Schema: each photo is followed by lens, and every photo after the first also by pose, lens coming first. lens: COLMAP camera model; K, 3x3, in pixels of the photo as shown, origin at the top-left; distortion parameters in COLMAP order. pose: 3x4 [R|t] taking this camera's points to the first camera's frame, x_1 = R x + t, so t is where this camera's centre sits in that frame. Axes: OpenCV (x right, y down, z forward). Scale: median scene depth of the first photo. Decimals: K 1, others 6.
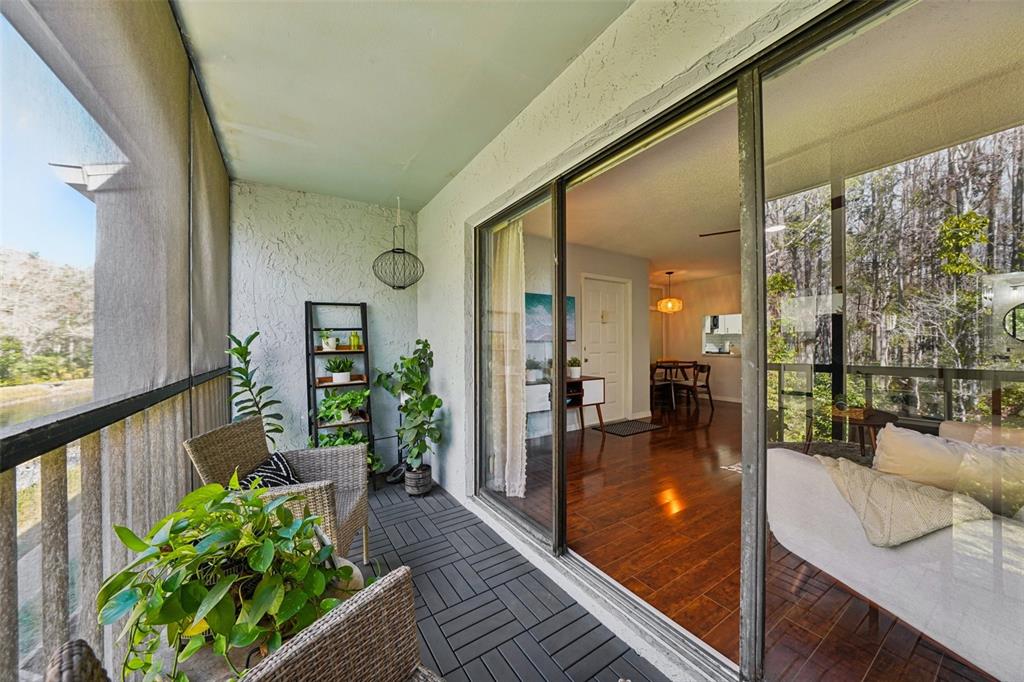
lens RADIAL K [[352.9, 0, 508.9], [0, 352.9, 344.2], [0, 0, 1]] dist [-0.020842, 0.000048]
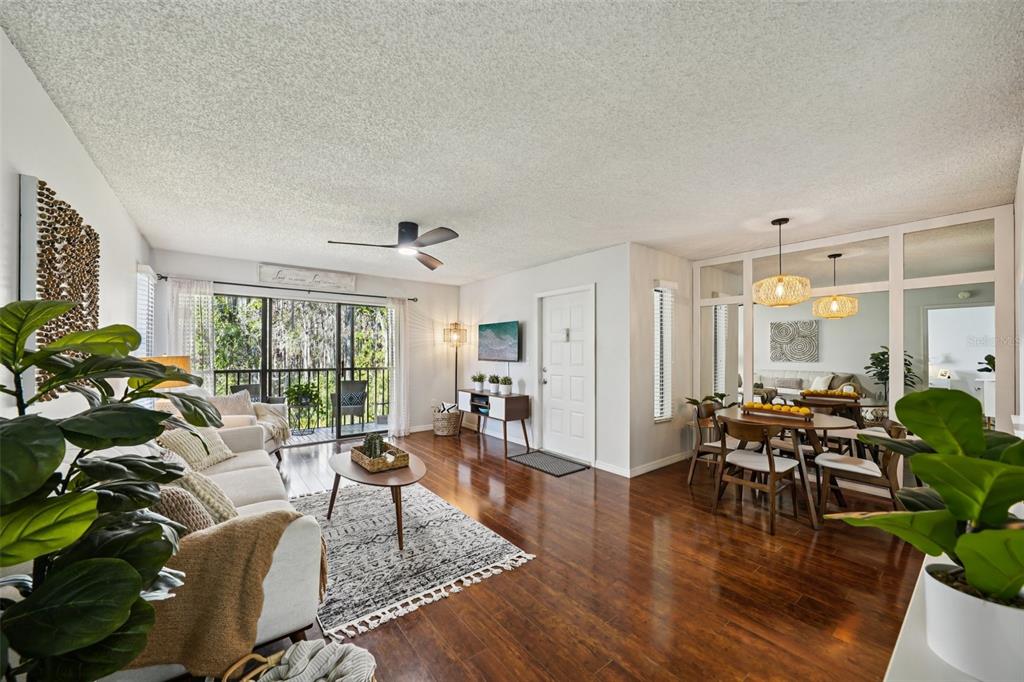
lens RADIAL K [[379.7, 0, 506.9], [0, 379.7, 349.7], [0, 0, 1]] dist [-0.023724, 0.006135]
pose [[0.087501, 0.001054, -0.996164, 1.720628], [-0.003140, 0.999995, 0.000783, -0.057621], [0.996159, 0.003060, 0.087504, 1.110185]]
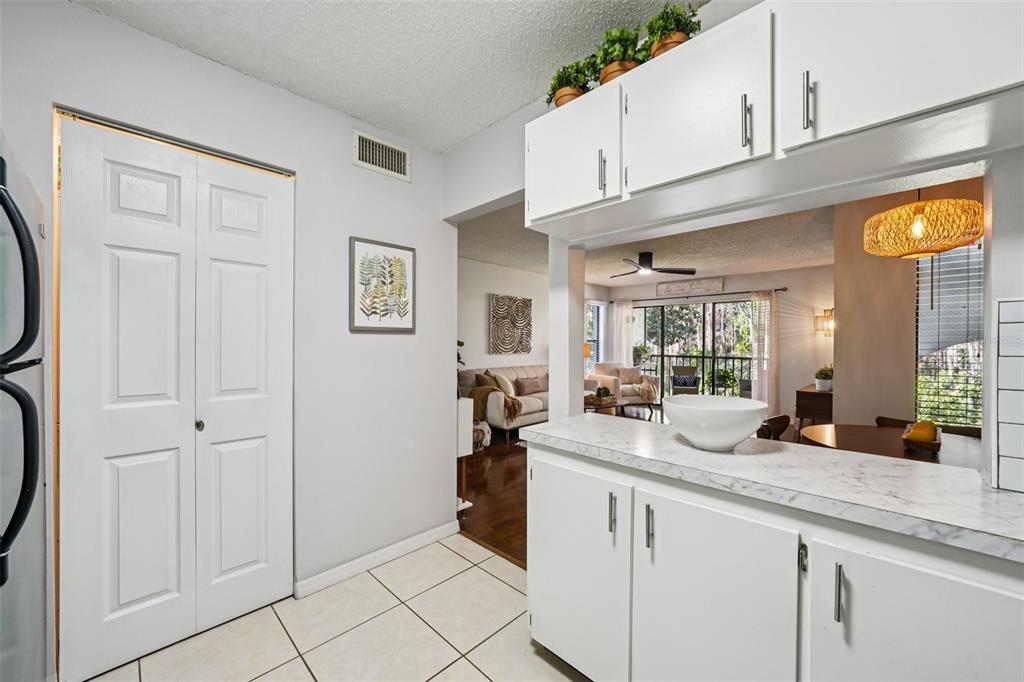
lens RADIAL K [[392.5, 0, 509.8], [0, 392.5, 344.7], [0, 0, 1]] dist [-0.010751, 0.000236]
pose [[-0.975103, 0.000479, -0.221753, 1.553292], [-0.000652, 0.999987, 0.005026, -0.040970], [0.221752, 0.005045, -0.975090, 2.280176]]
